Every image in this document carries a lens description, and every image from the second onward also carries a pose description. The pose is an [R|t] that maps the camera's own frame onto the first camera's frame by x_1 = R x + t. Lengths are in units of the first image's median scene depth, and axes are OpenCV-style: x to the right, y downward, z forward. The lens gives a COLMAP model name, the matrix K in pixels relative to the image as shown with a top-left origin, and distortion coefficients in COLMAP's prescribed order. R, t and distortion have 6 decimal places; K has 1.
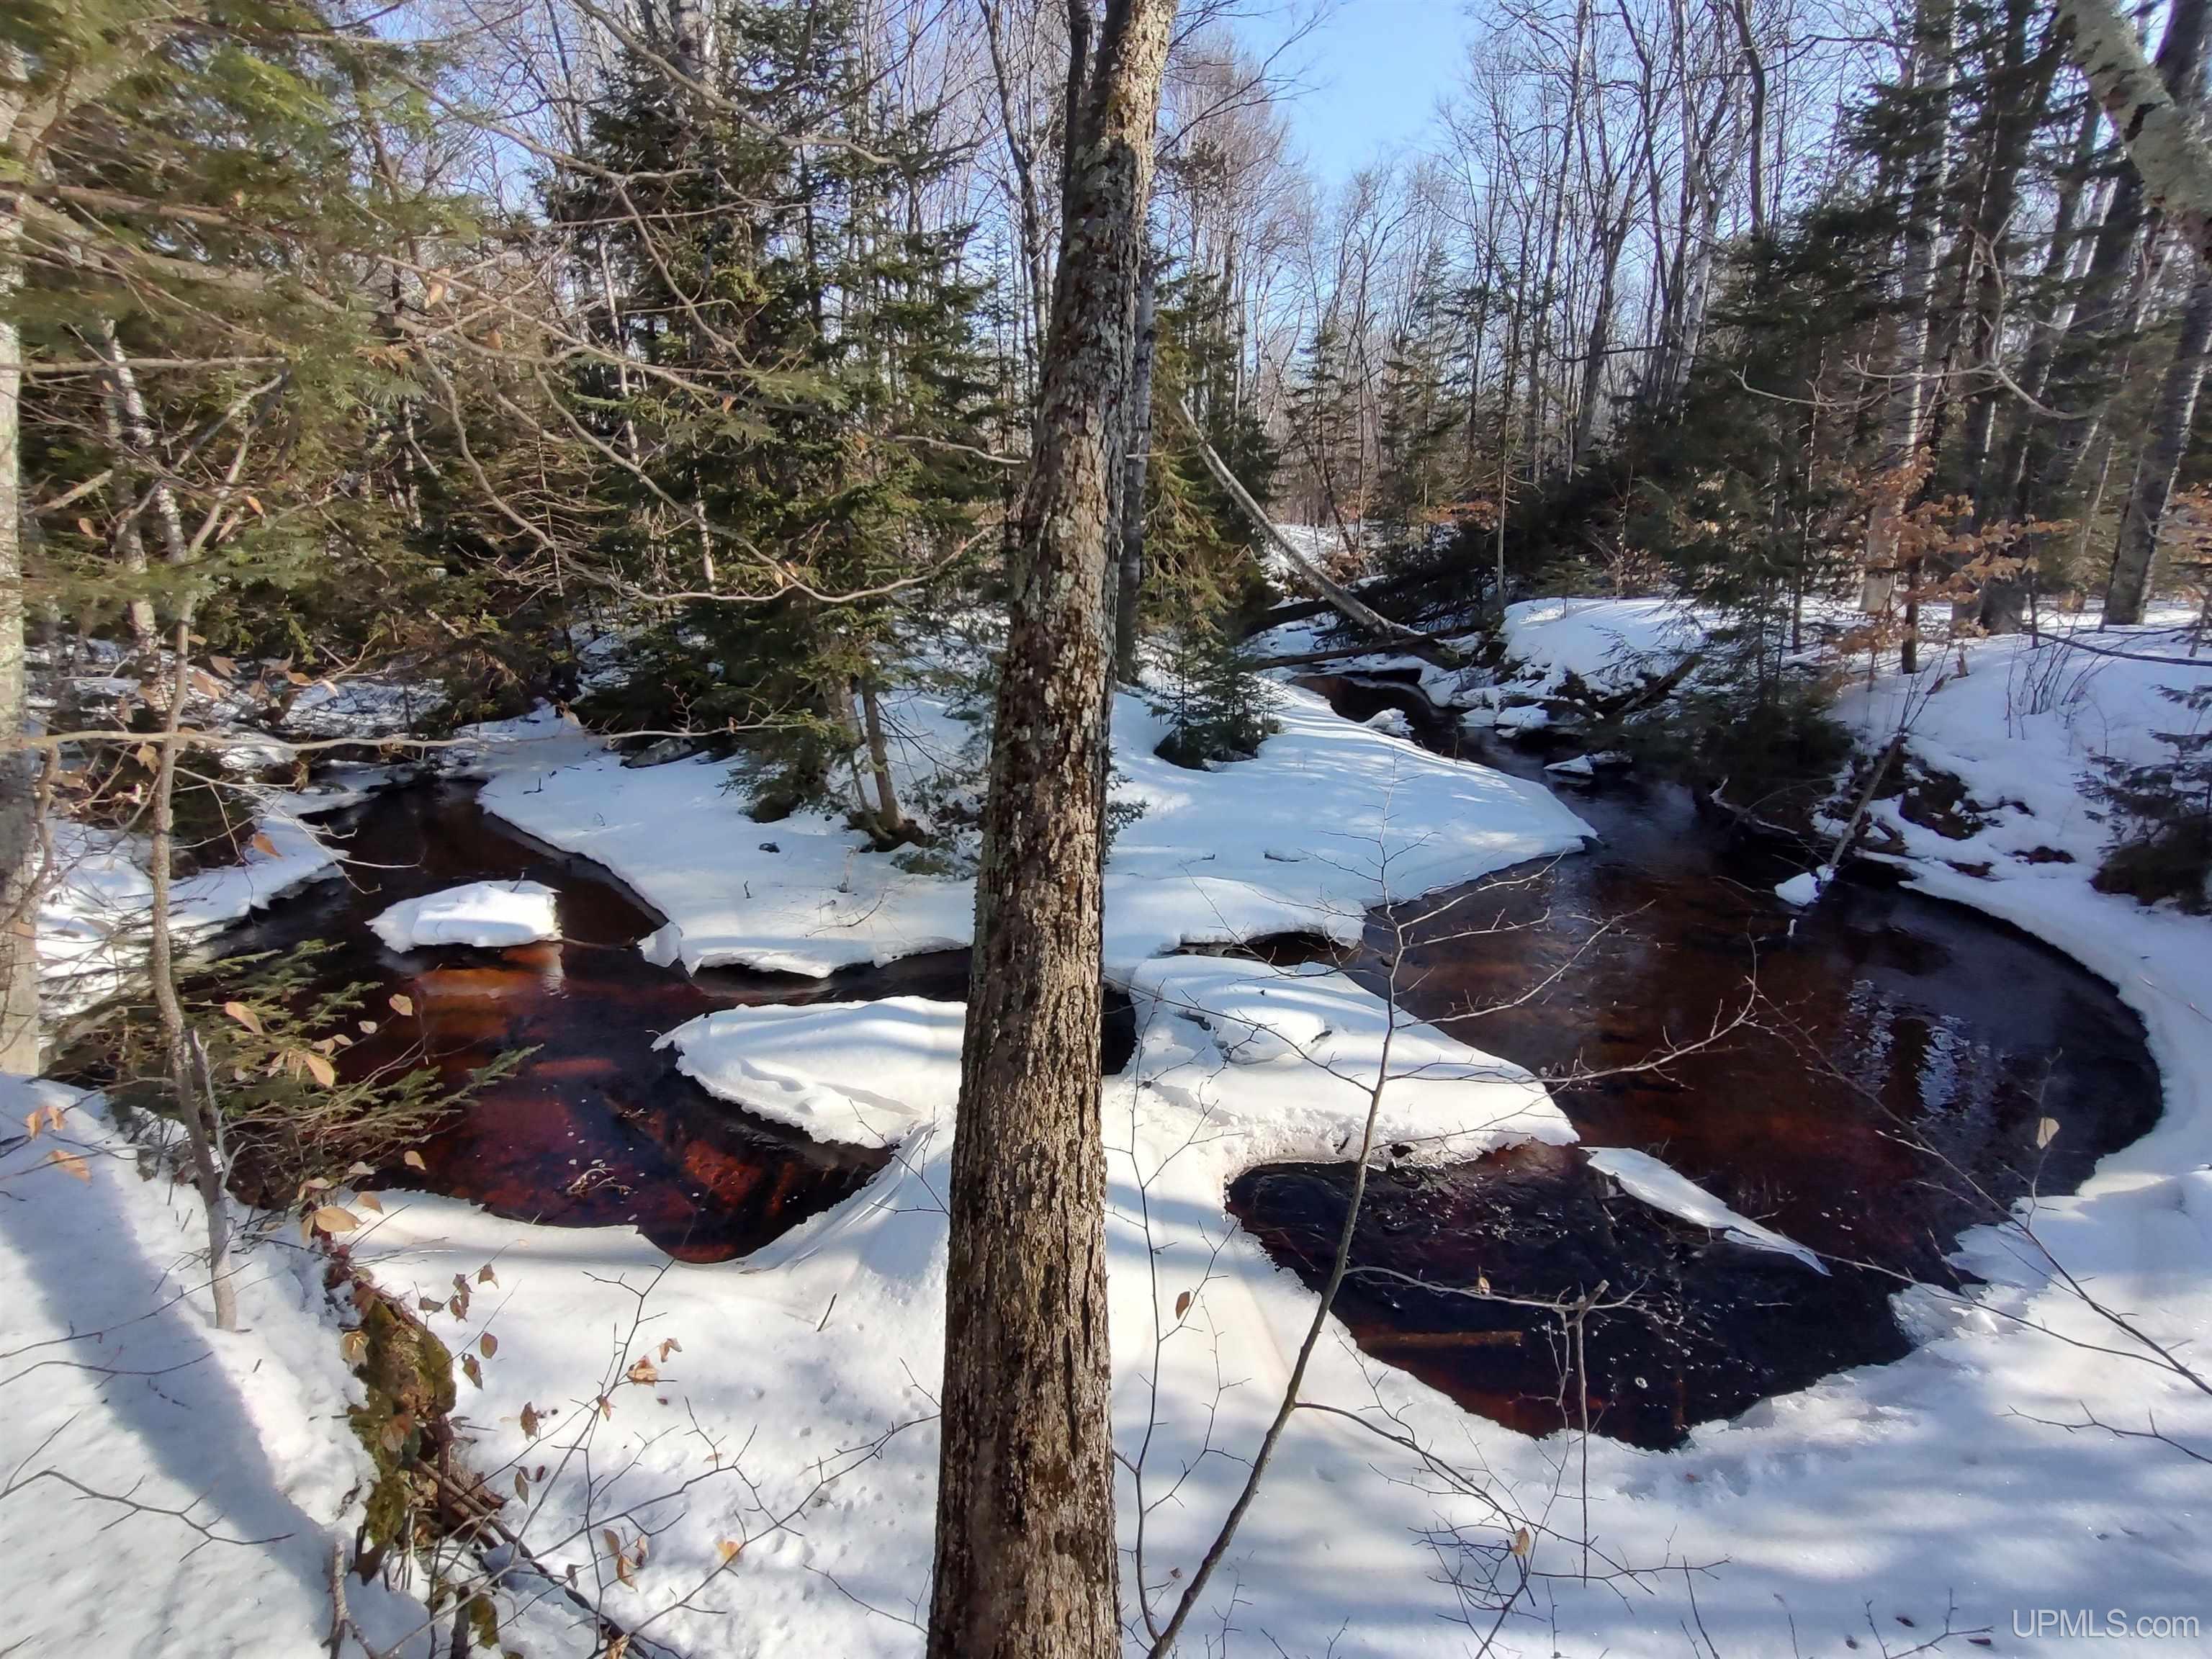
lens RADIAL K [[982.0, 0, 1106.0], [0, 982.0, 829.5], [0, 0, 1]] dist [-0.012186, 0.004164]
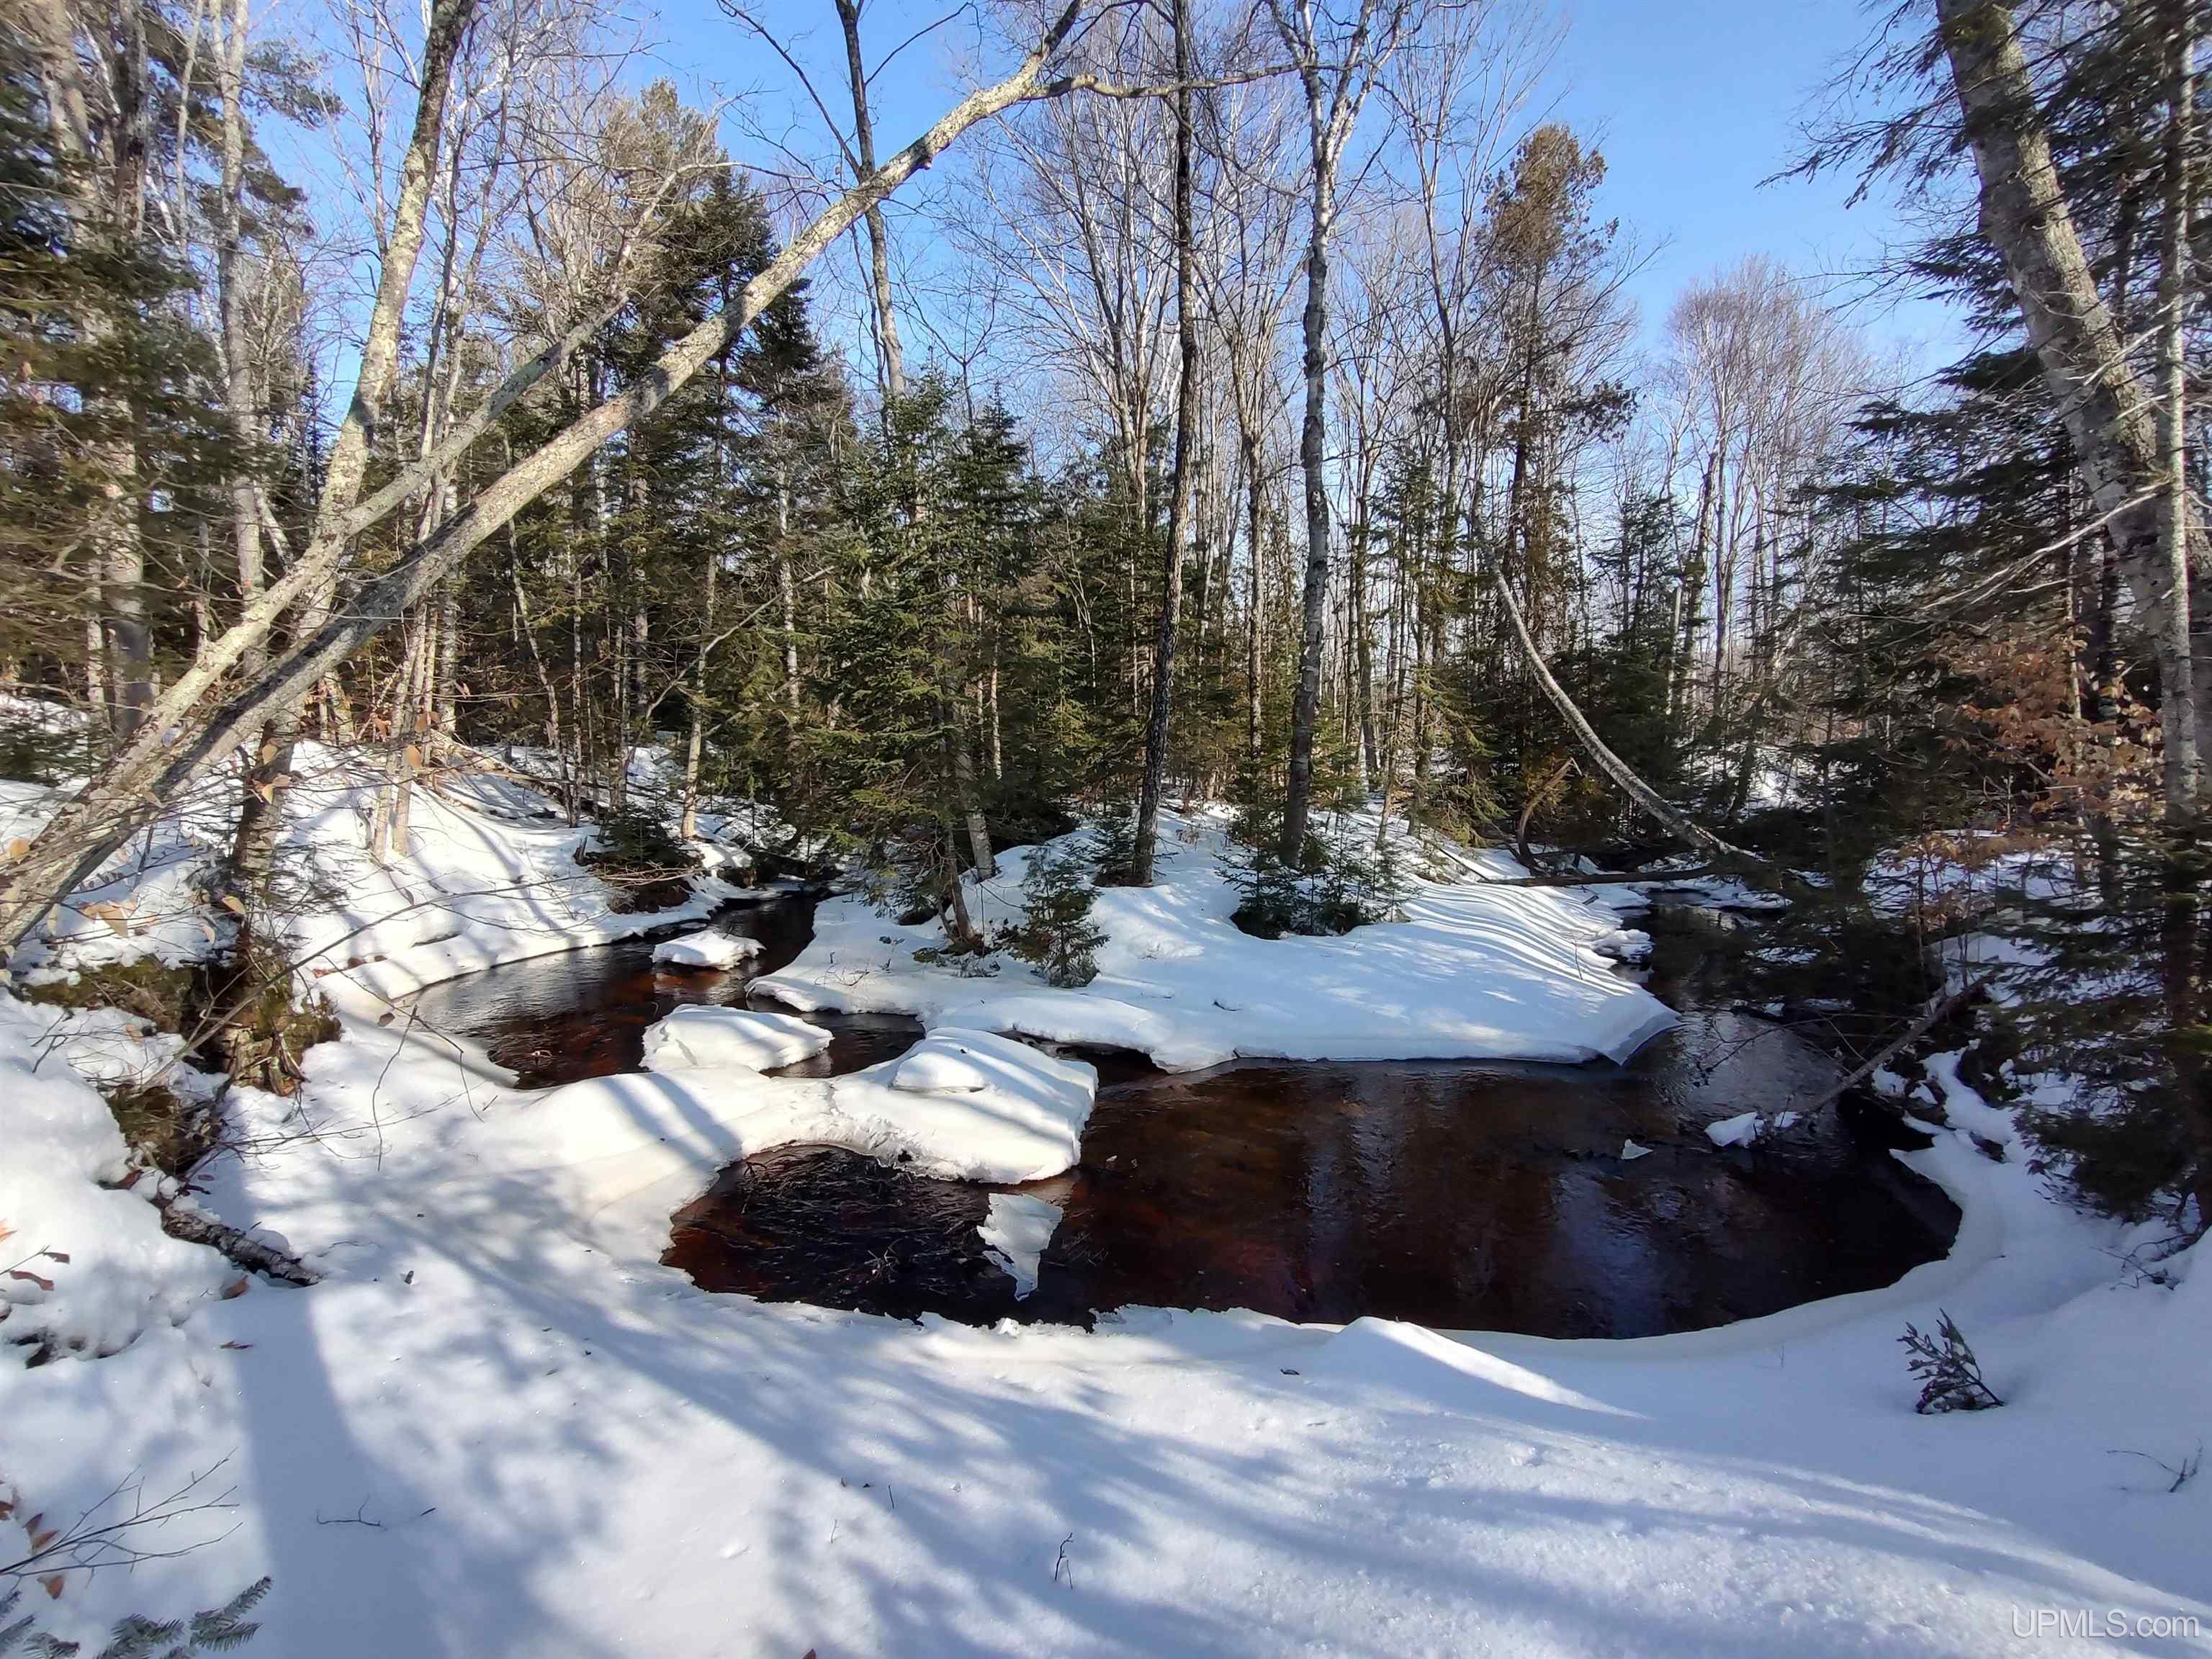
lens RADIAL K [[982.0, 0, 1106.0], [0, 982.0, 829.5], [0, 0, 1]] dist [-0.012186, 0.004164]
pose [[0.851938, 0.066185, -0.519443, 0.624275], [-0.178733, 0.969161, -0.169654, 0.048299], [0.492195, 0.237376, 0.837494, -0.011955]]
